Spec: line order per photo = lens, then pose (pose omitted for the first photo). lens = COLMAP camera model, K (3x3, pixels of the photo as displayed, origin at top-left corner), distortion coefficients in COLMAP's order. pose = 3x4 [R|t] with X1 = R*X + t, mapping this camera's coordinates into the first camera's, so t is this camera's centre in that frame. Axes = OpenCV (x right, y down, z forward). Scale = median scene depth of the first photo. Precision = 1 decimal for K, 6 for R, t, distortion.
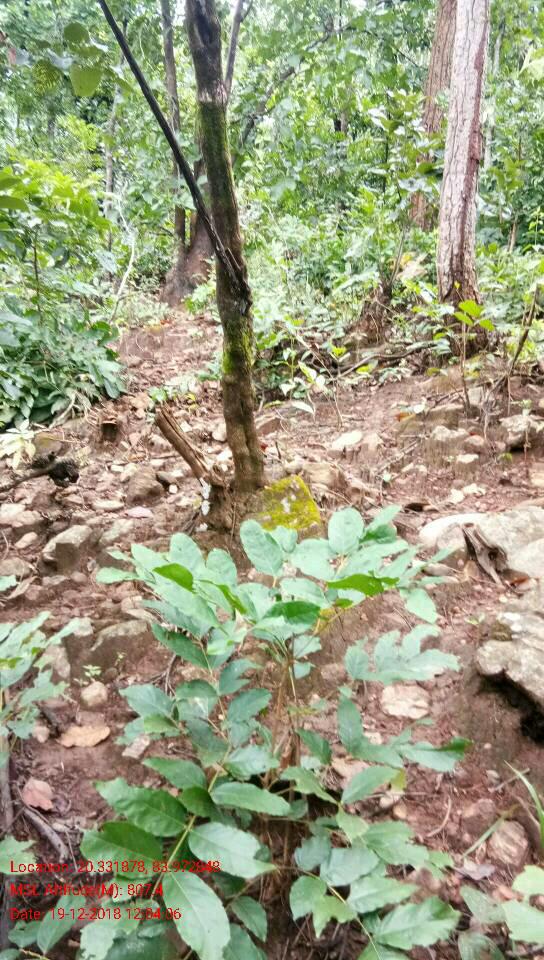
lens RADIAL K [[729.7, 0, 273.4], [0, 729.7, 481.4], [0, 0, 1]] dist [0.071740, -0.102684]
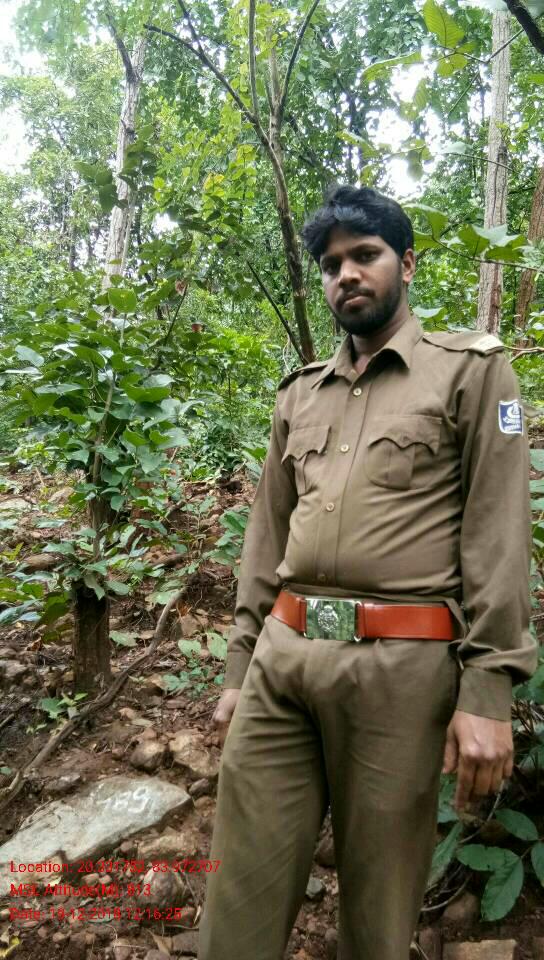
lens RADIAL K [[729.7, 0, 273.4], [0, 729.7, 481.4], [0, 0, 1]] dist [0.071740, -0.102684]
pose [[0.964547, -0.025813, -0.262646, 0.218872], [-0.027311, 0.980099, -0.196622, 0.251801], [0.262495, 0.196824, 0.944646, -0.532820]]
